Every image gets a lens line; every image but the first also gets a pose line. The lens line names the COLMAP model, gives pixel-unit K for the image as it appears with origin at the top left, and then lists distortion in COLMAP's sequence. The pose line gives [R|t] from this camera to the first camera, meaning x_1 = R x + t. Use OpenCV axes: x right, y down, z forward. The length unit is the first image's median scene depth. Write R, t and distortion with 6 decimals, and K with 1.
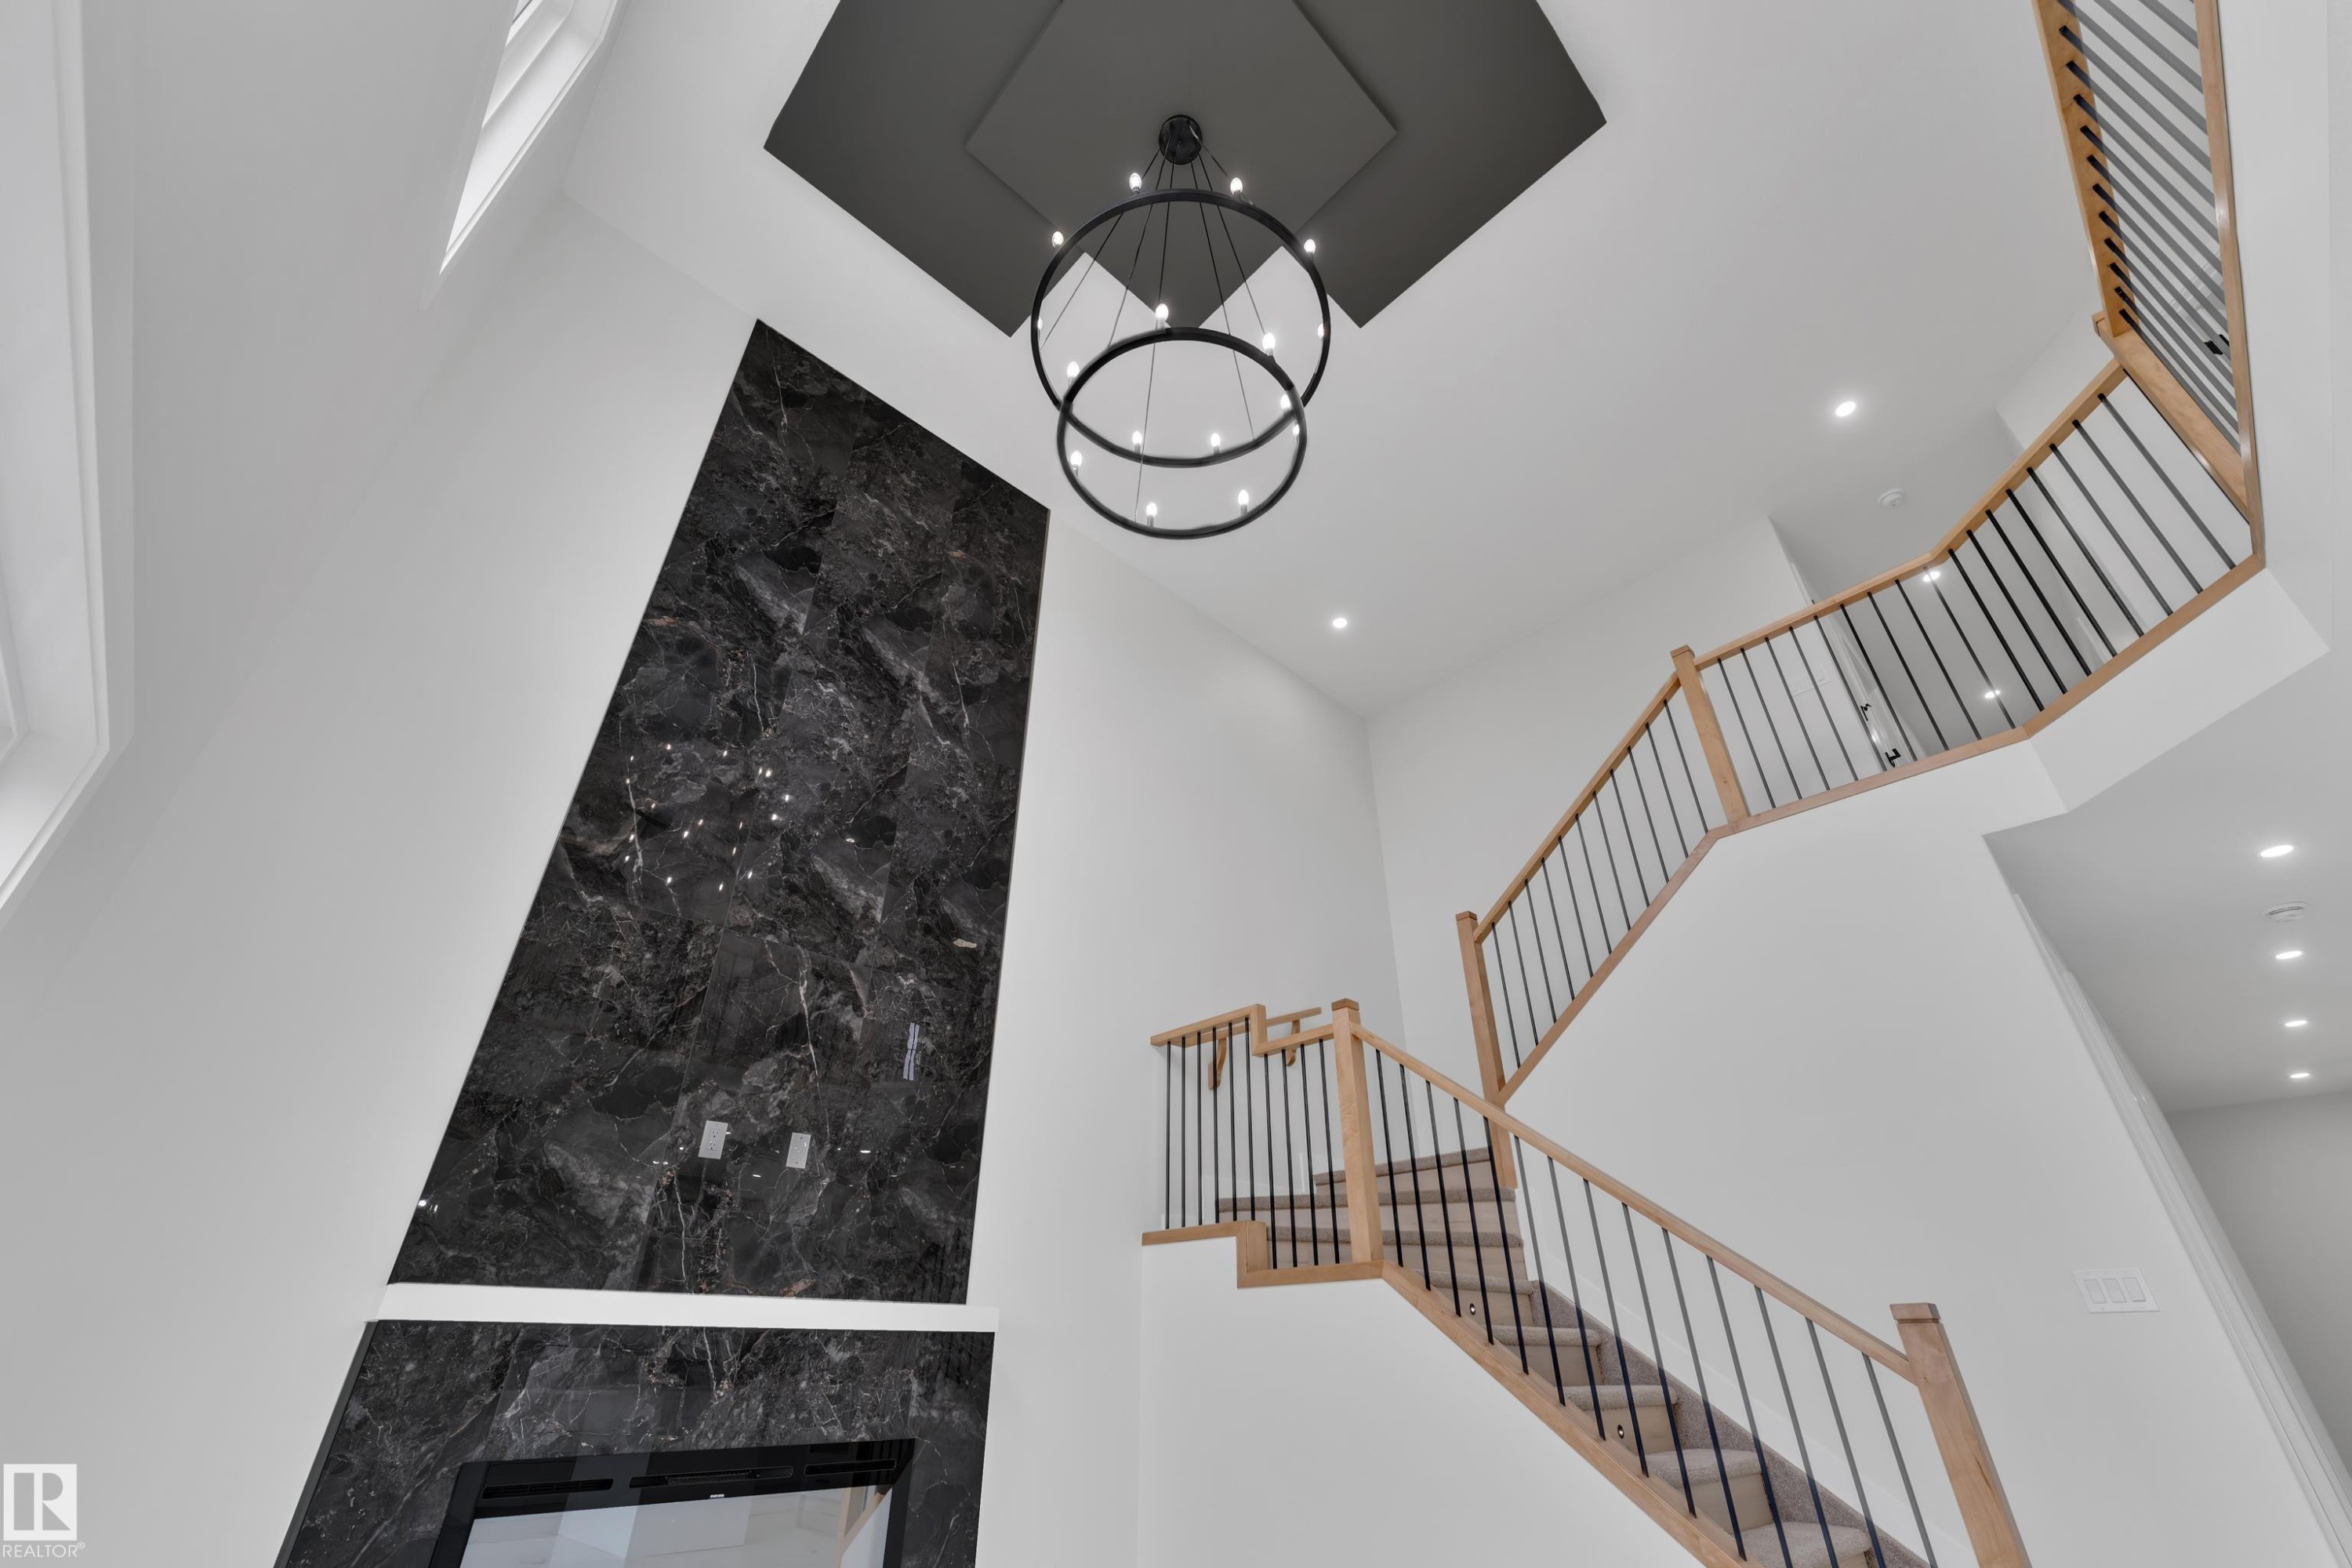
lens RADIAL K [[948.2, 0, 1173.1], [0, 948.2, 791.8], [0, 0, 1]] dist [-0.007794, 0.001205]
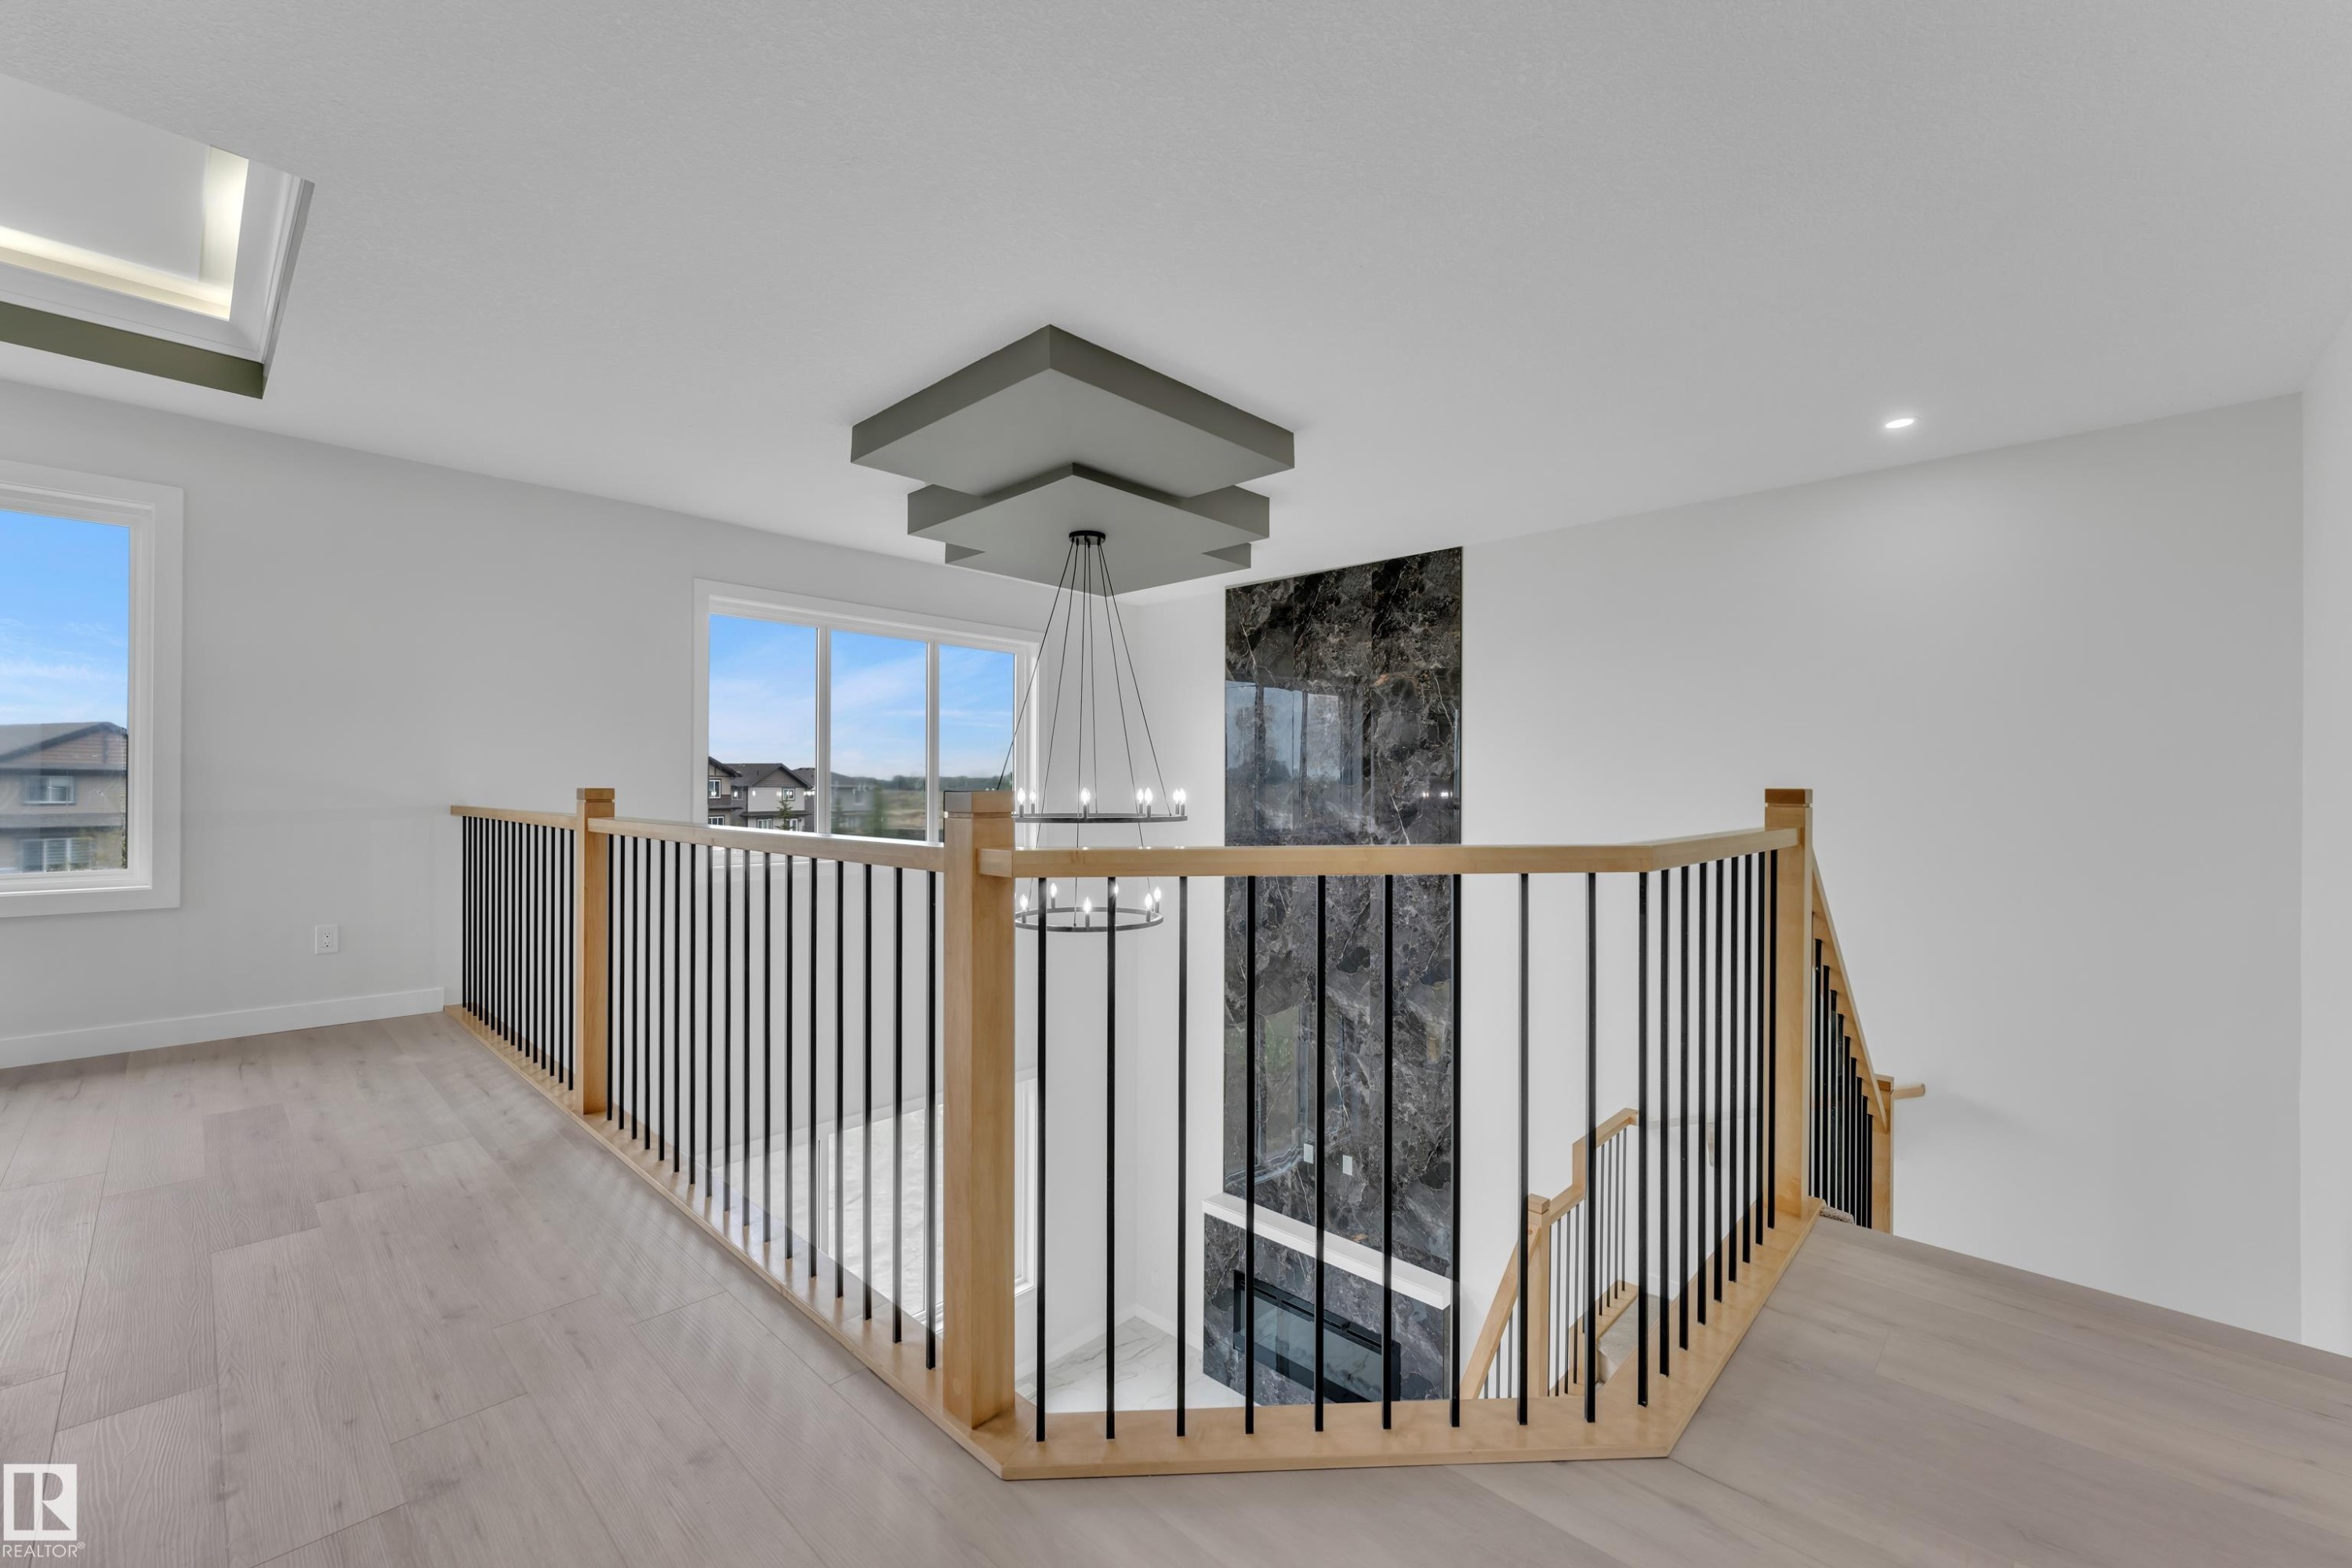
lens RADIAL K [[948.2, 0, 1183.6], [0, 948.2, 804.1], [0, 0, 1]] dist [-0.007794, 0.001205]
pose [[0.061366, -0.001106, -0.998115, 1.231325], [0.503271, 0.863608, 0.029985, -0.375346], [0.861947, -0.504162, 0.053553, 0.887867]]
